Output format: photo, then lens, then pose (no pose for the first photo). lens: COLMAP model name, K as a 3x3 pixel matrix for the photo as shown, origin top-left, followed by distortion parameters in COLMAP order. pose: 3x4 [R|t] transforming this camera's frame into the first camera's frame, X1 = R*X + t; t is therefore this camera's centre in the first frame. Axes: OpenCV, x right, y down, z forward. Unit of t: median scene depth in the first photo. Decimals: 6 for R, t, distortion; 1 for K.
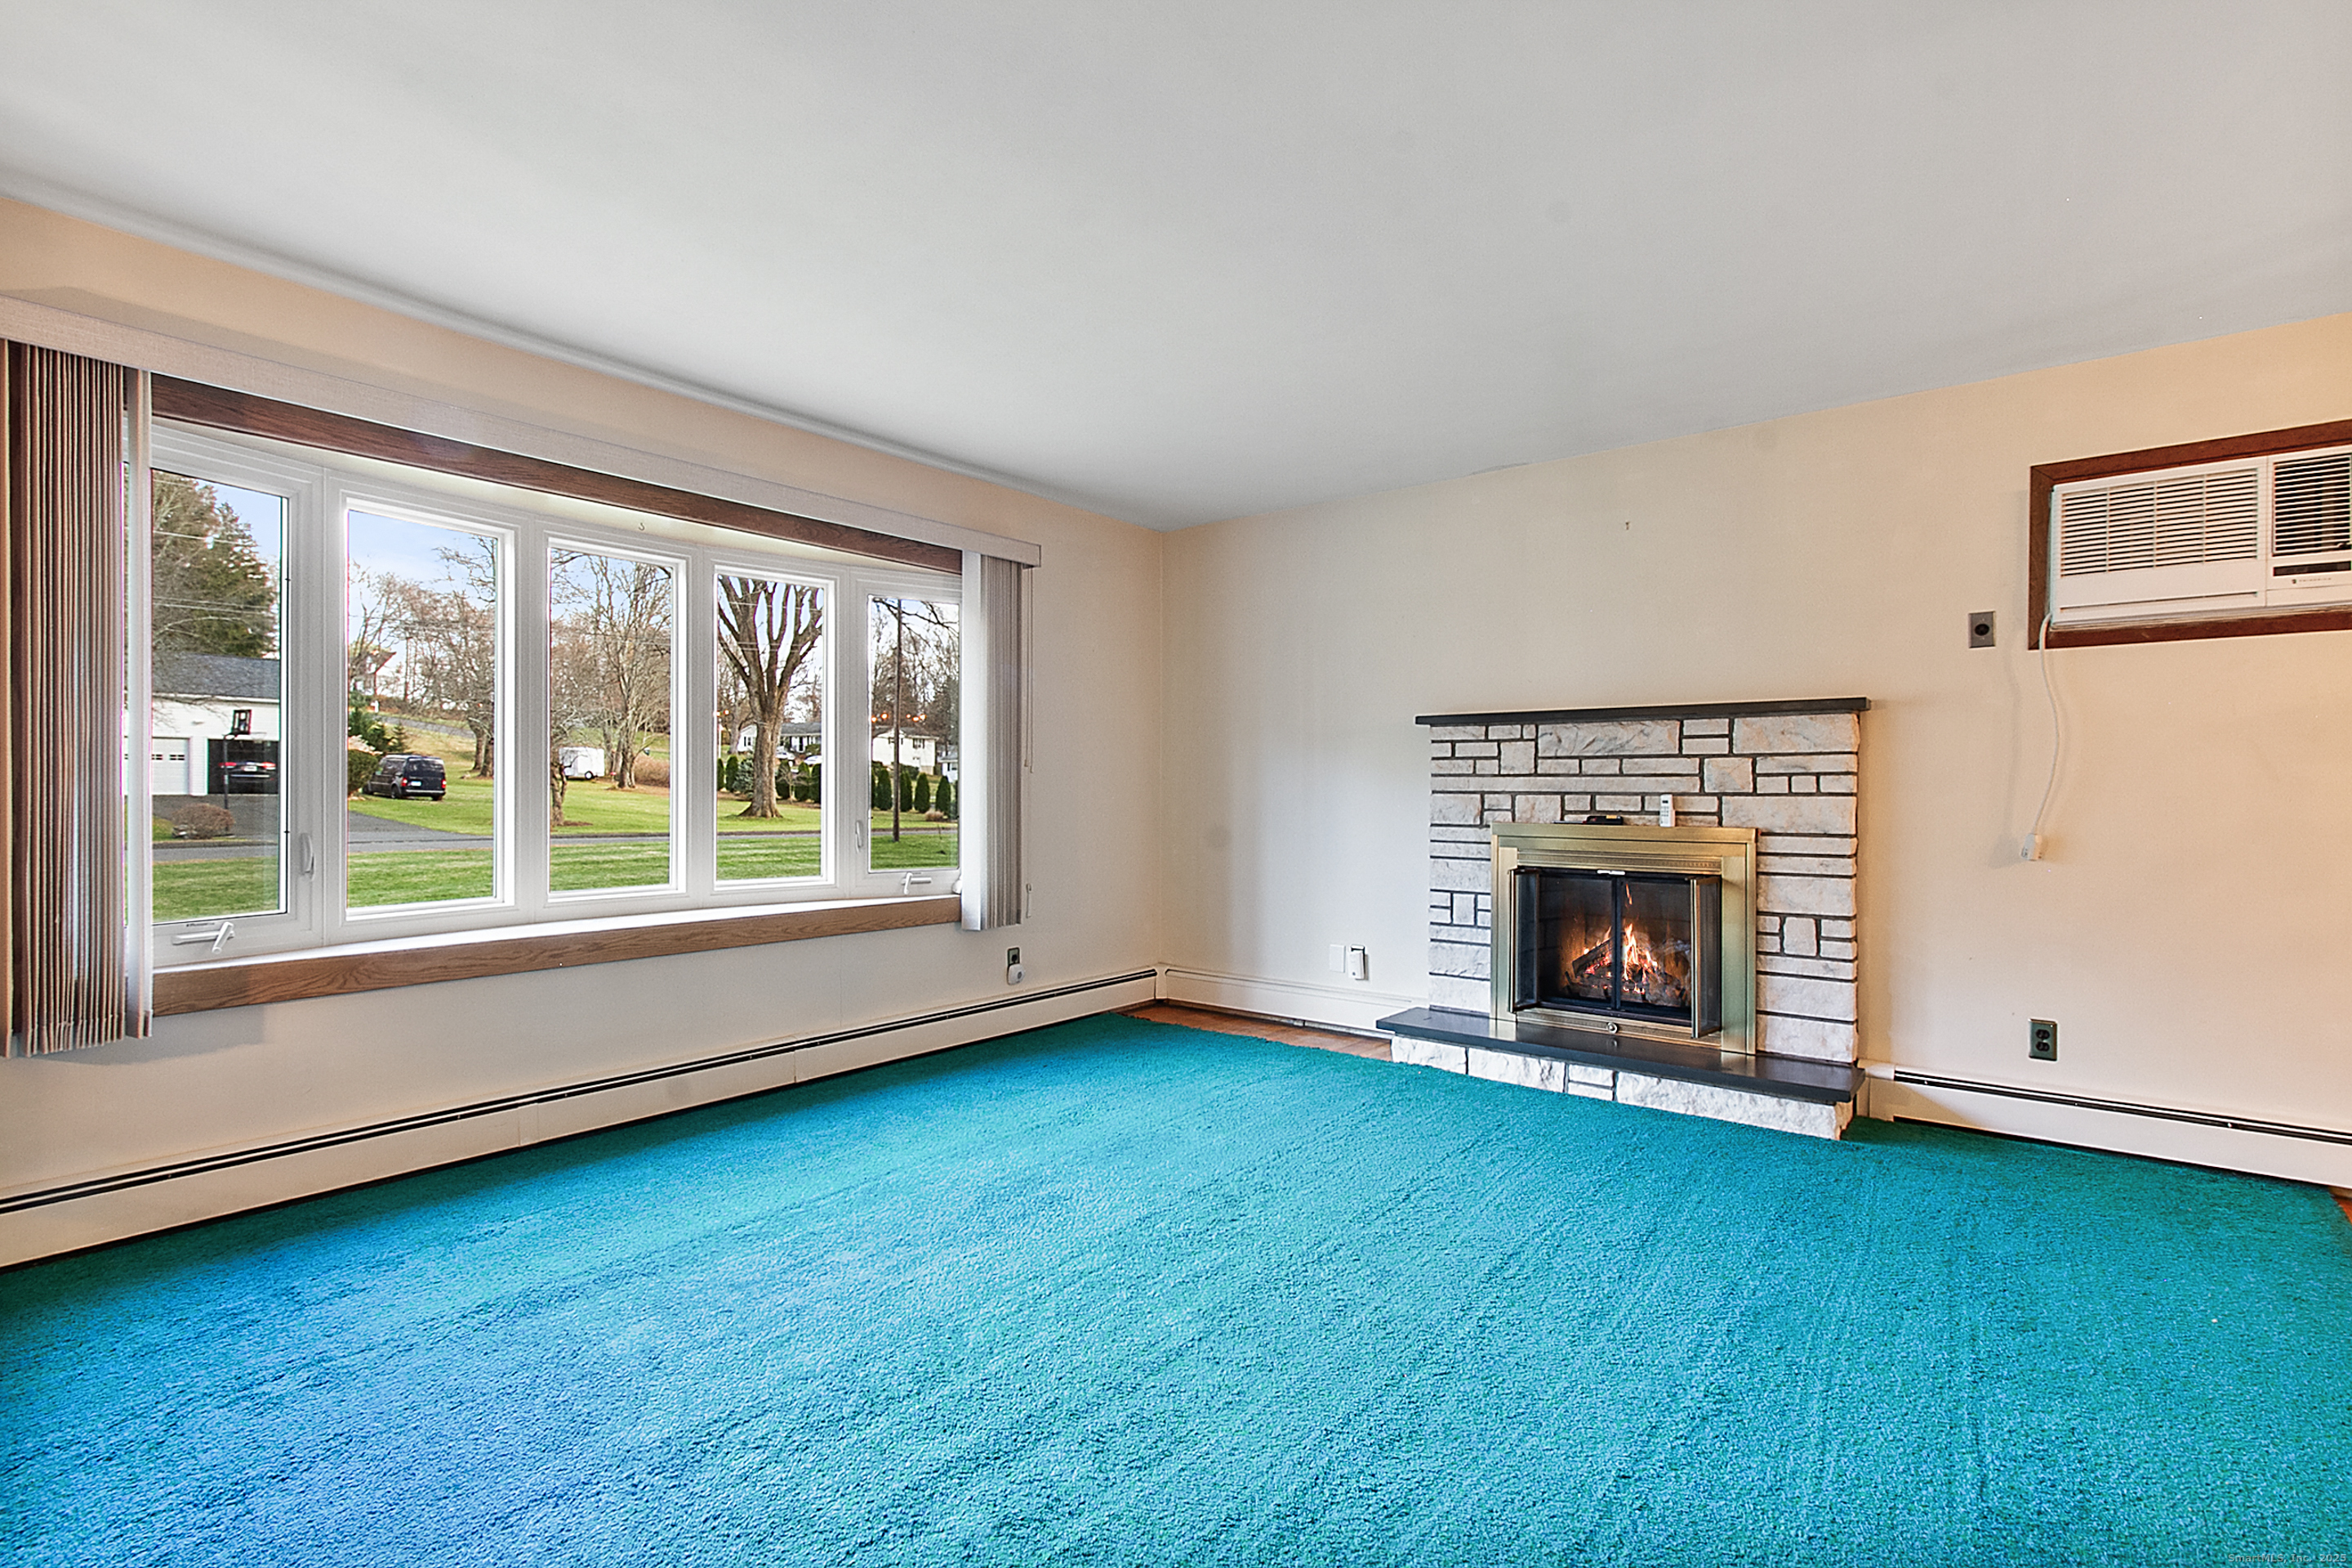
lens RADIAL K [[1089.4, 0, 1170.4], [0, 1089.4, 806.8], [0, 0, 1]] dist [0.000326, 0.000280]
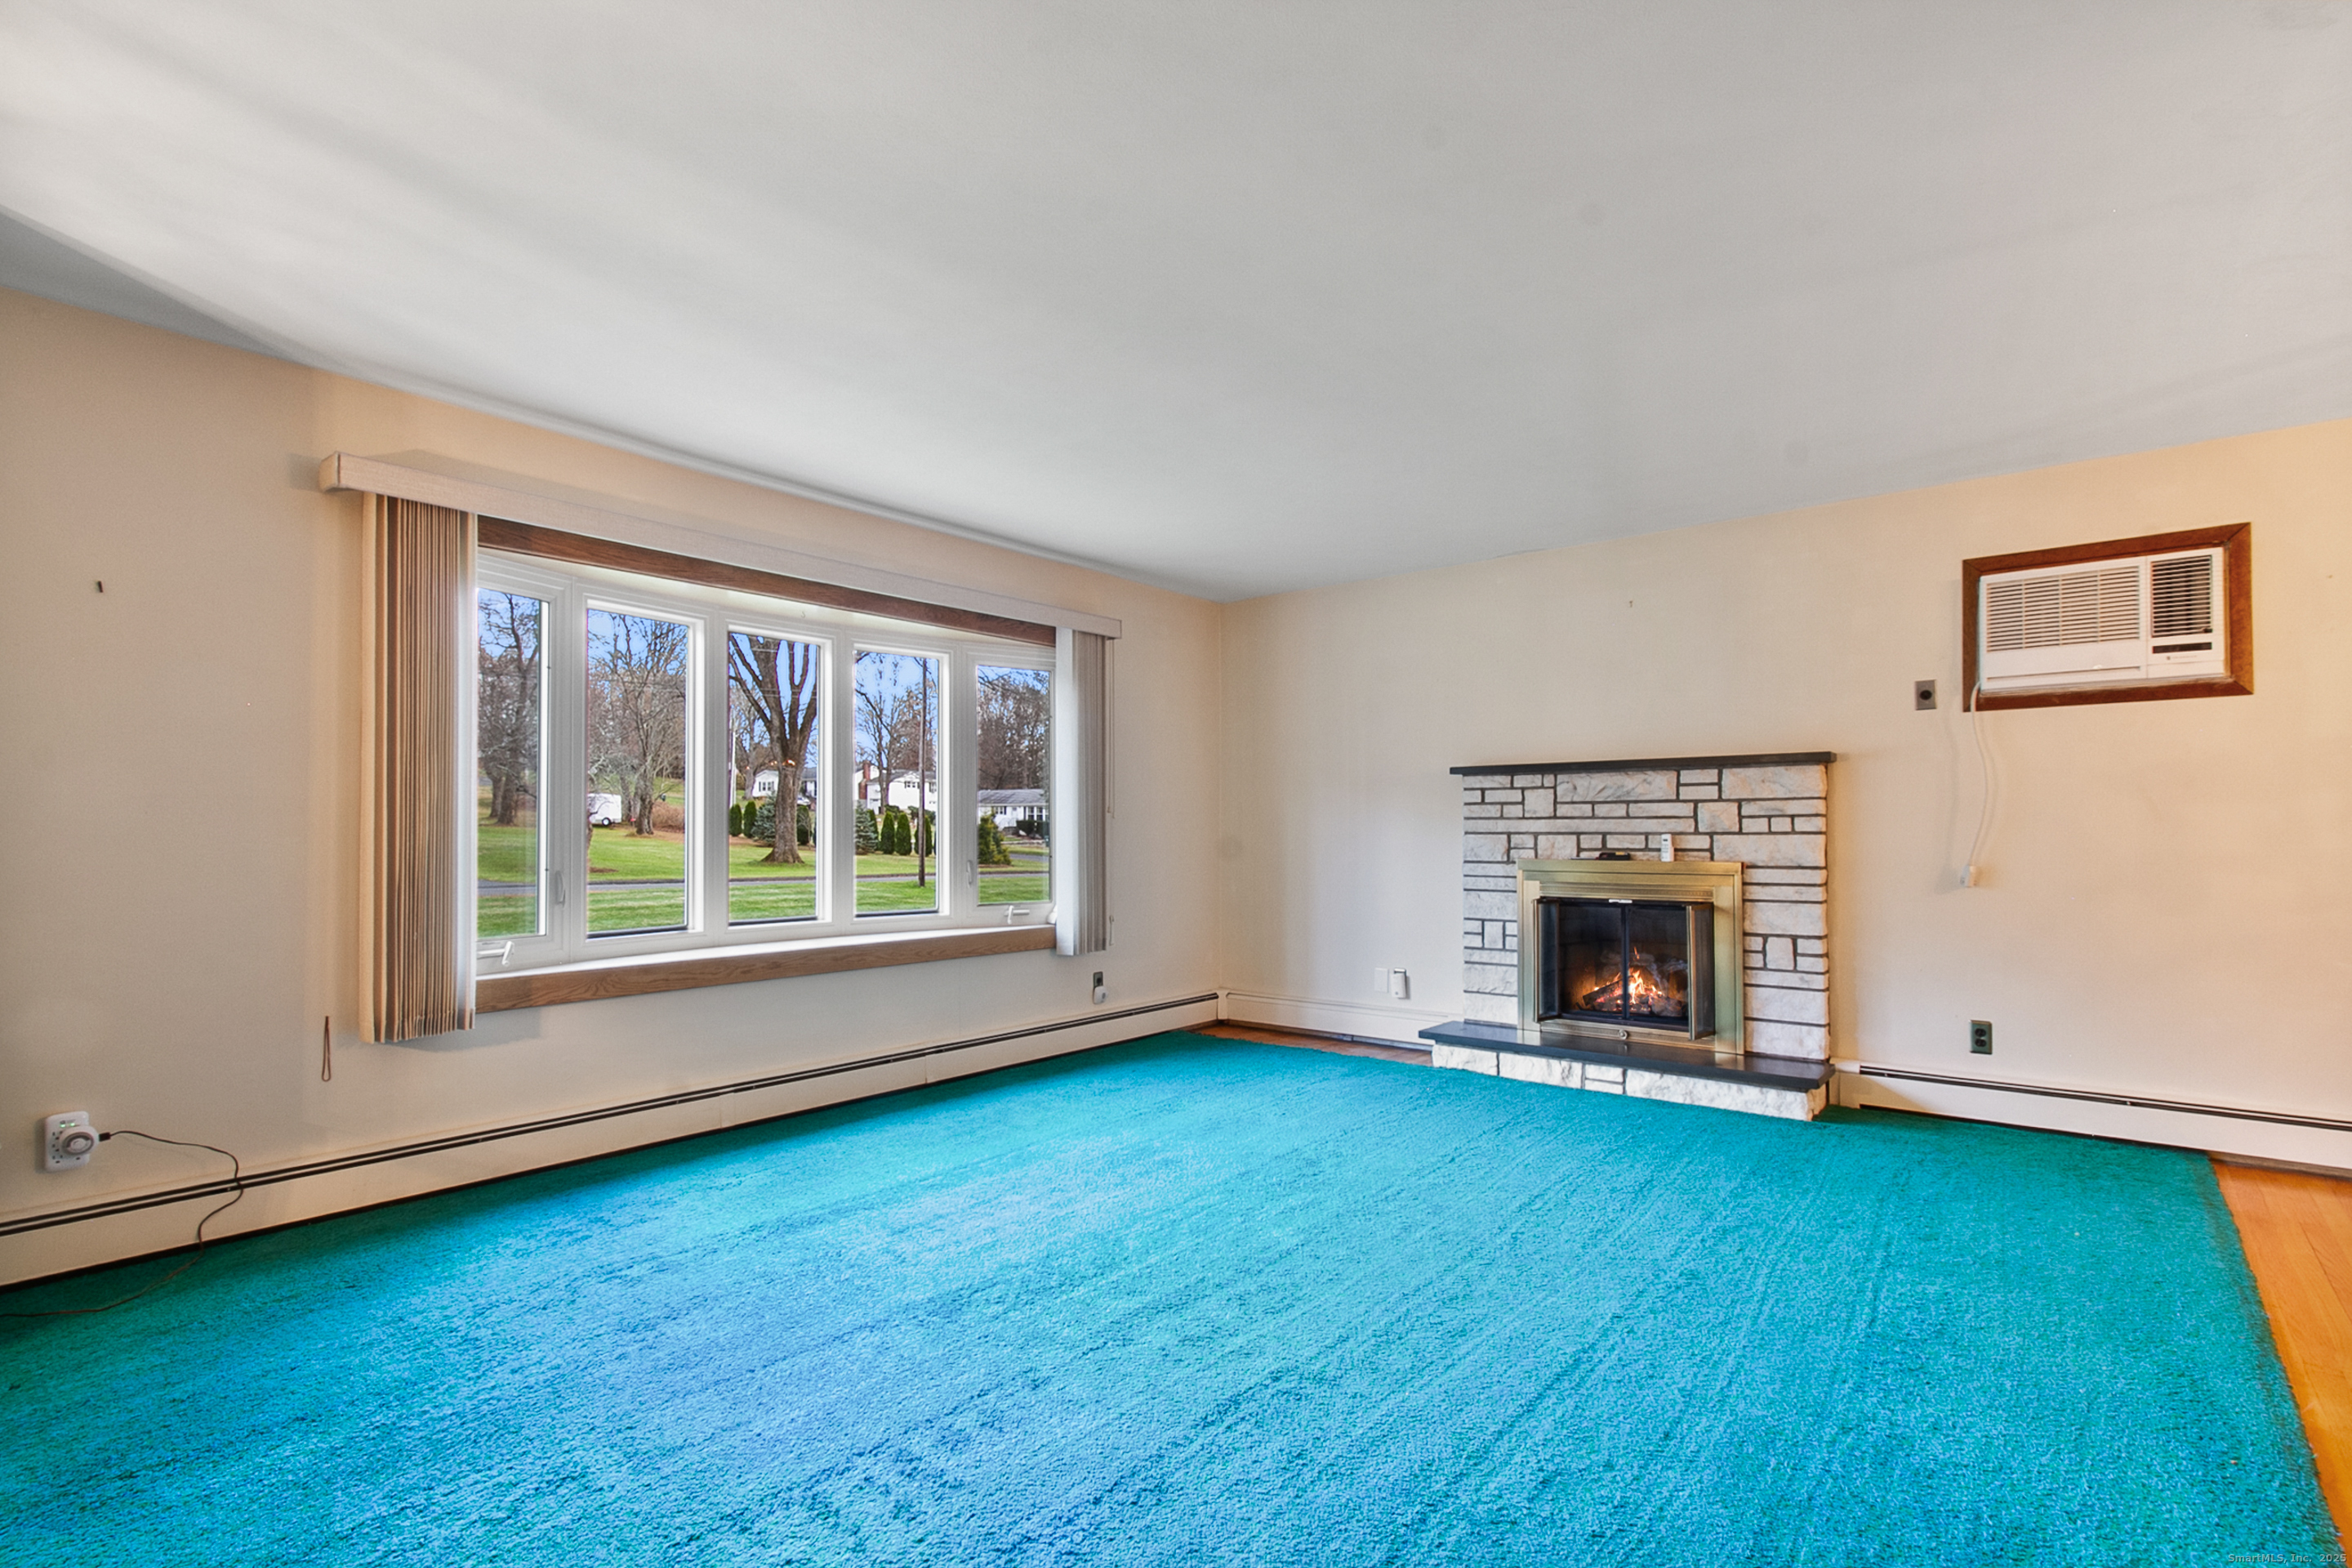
lens RADIAL K [[1100.2, 0, 1185.3], [0, 1100.2, 832.7], [0, 0, 1]] dist [0.003224, 0.000063]
pose [[0.999973, -0.005394, -0.004907, -0.058722], [0.005315, 0.999858, -0.015997, 0.003616], [0.004992, 0.015970, 0.999860, -0.193919]]
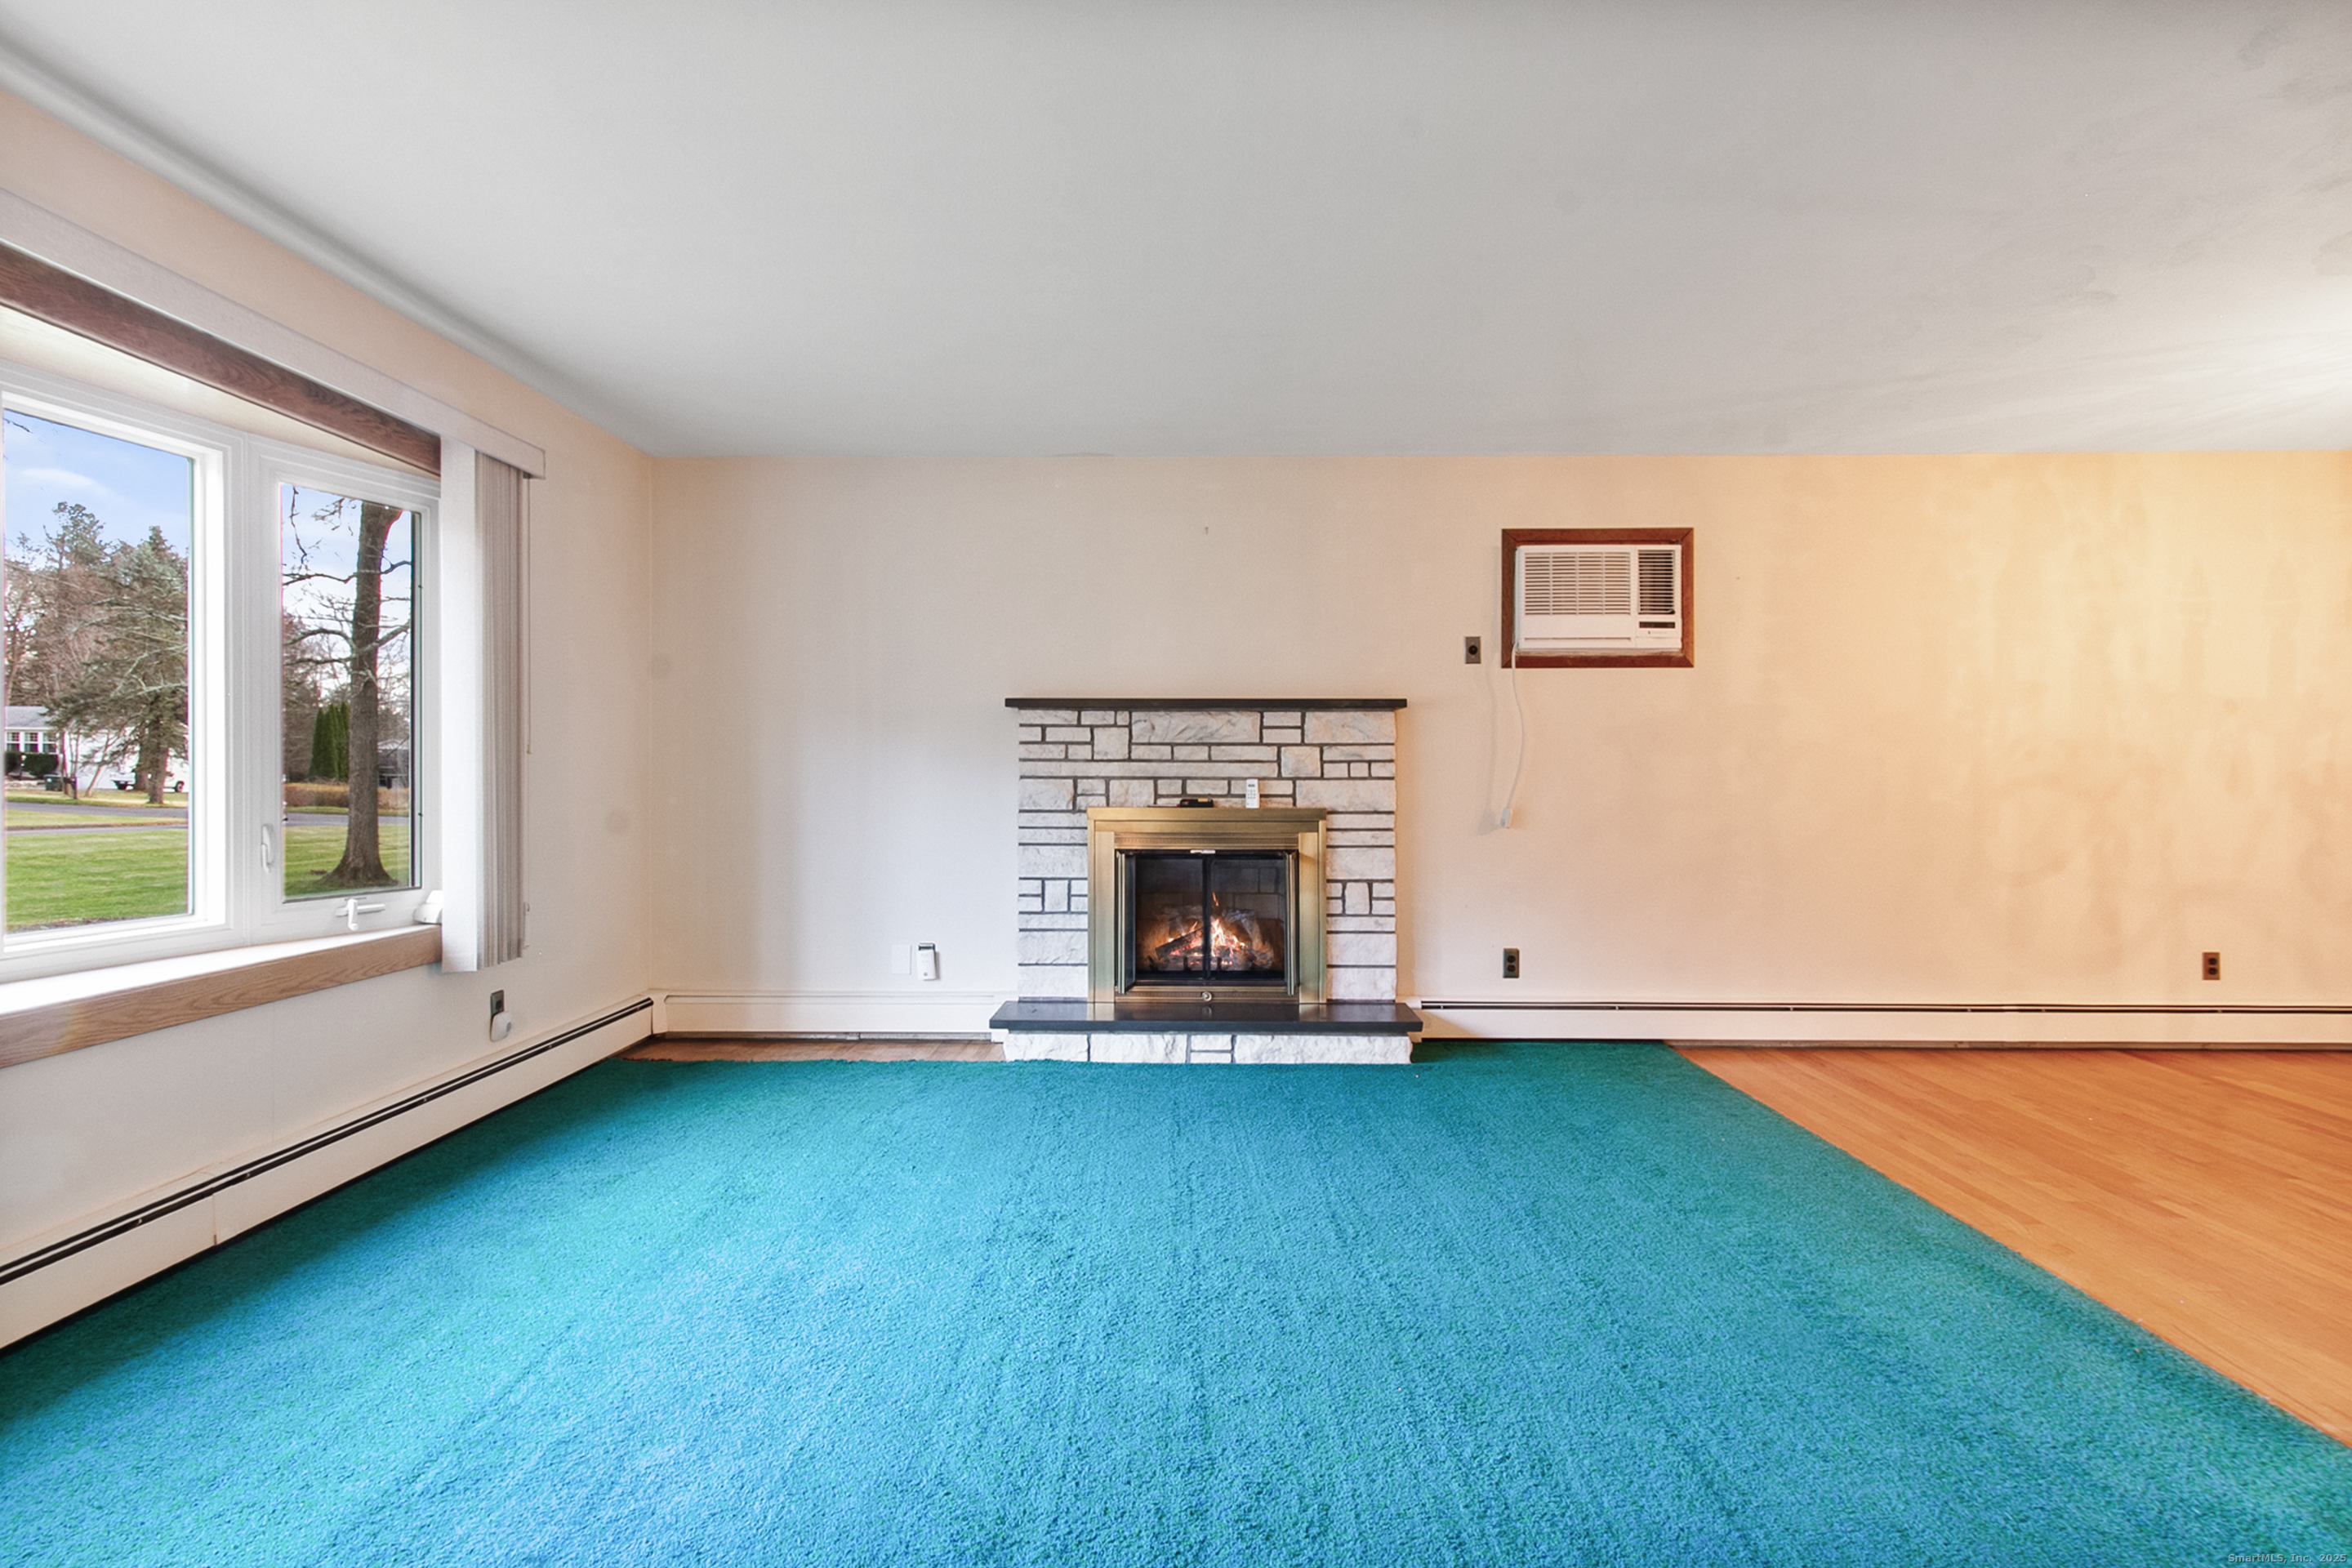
lens RADIAL K [[1116.2, 0, 1188.0], [0, 1116.2, 791.5], [0, 0, 1]] dist [0.002998, 0.000450]
pose [[0.789555, -0.012024, 0.613562, -0.301582], [0.010615, 0.999926, 0.005936, -0.006281], [-0.613588, 0.001826, 0.789625, 0.150003]]
